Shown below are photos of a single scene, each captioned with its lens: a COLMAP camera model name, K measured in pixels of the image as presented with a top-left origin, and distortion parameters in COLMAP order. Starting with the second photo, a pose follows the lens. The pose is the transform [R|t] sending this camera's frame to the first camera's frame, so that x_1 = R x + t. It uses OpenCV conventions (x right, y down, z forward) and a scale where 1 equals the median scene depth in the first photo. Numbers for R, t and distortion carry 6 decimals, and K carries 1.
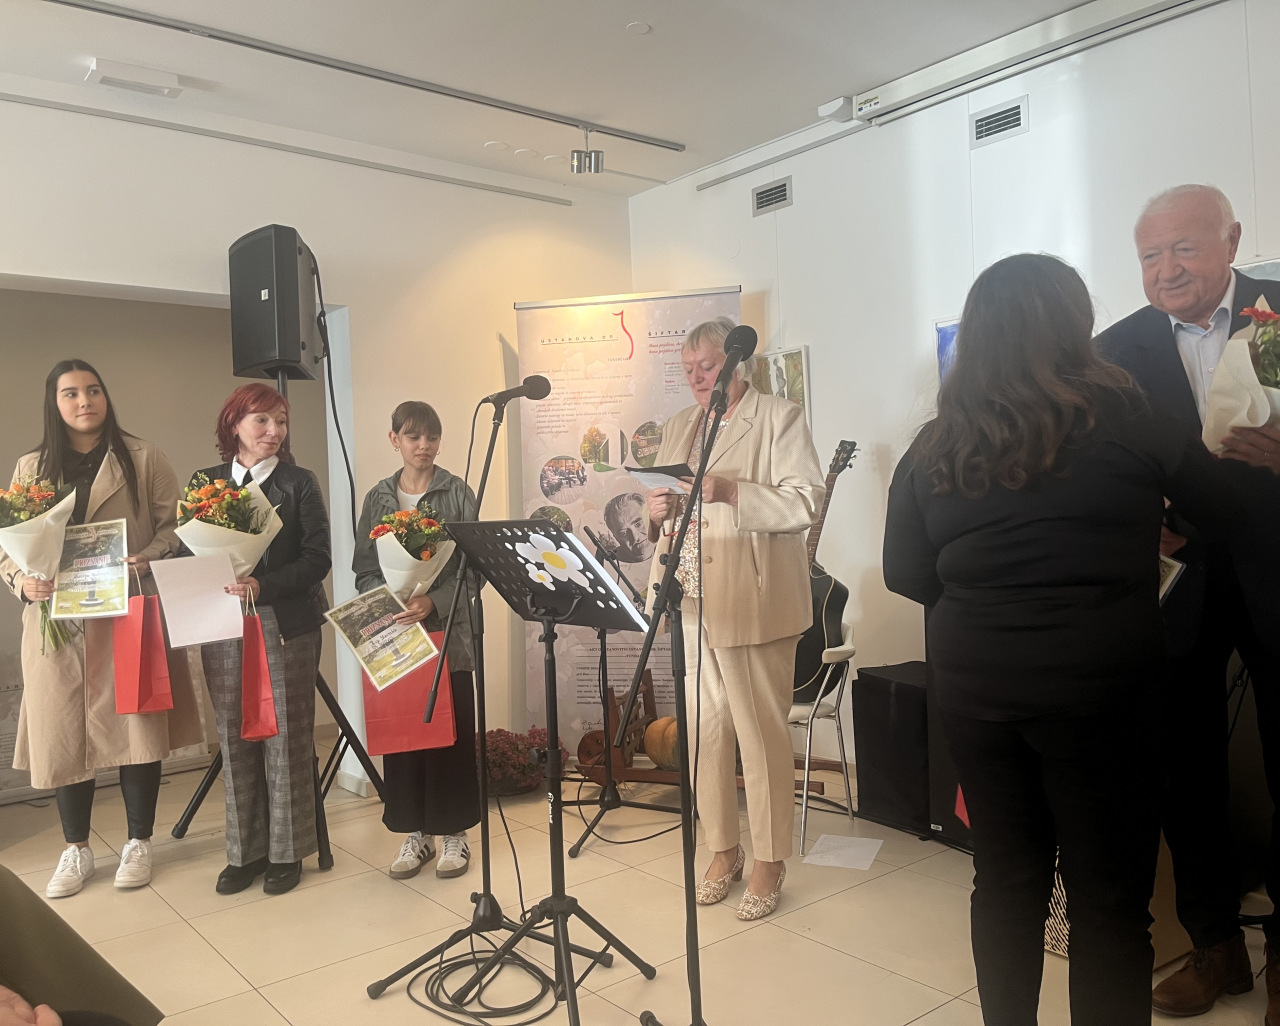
lens RADIAL K [[1031.9, 0, 638.0], [0, 1031.9, 522.0], [0, 0, 1]] dist [0.074698, -0.113760]
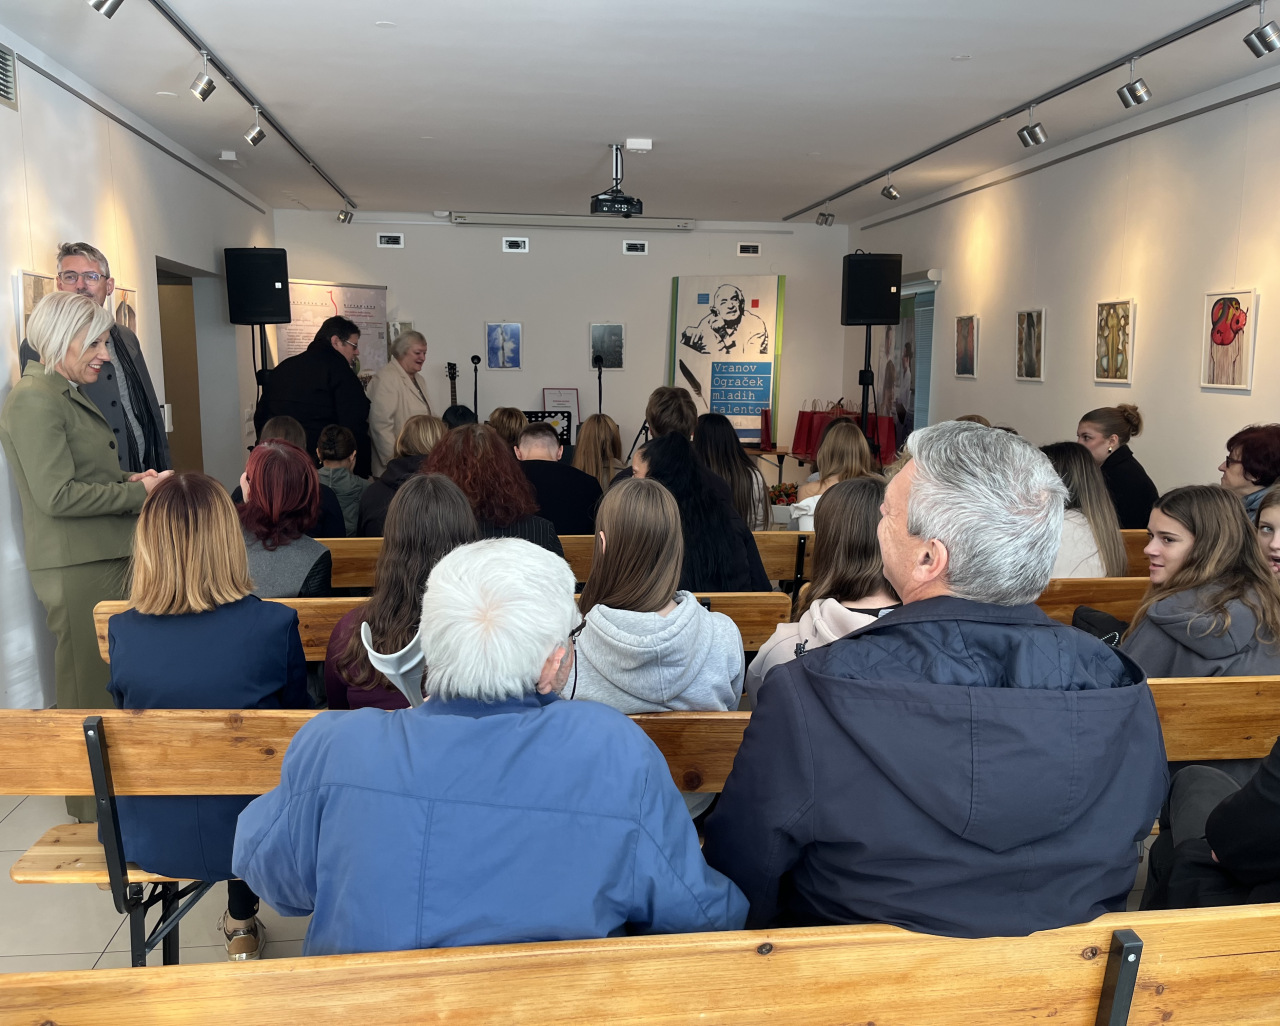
lens RADIAL K [[1045.4, 0, 669.7], [0, 1045.4, 507.7], [0, 0, 1]] dist [0.074572, -0.095976]
pose [[0.486781, -0.080716, 0.869787, -1.485295], [-0.012748, 0.994959, 0.099466, -0.016831], [-0.873431, -0.059506, 0.483299, -0.480607]]
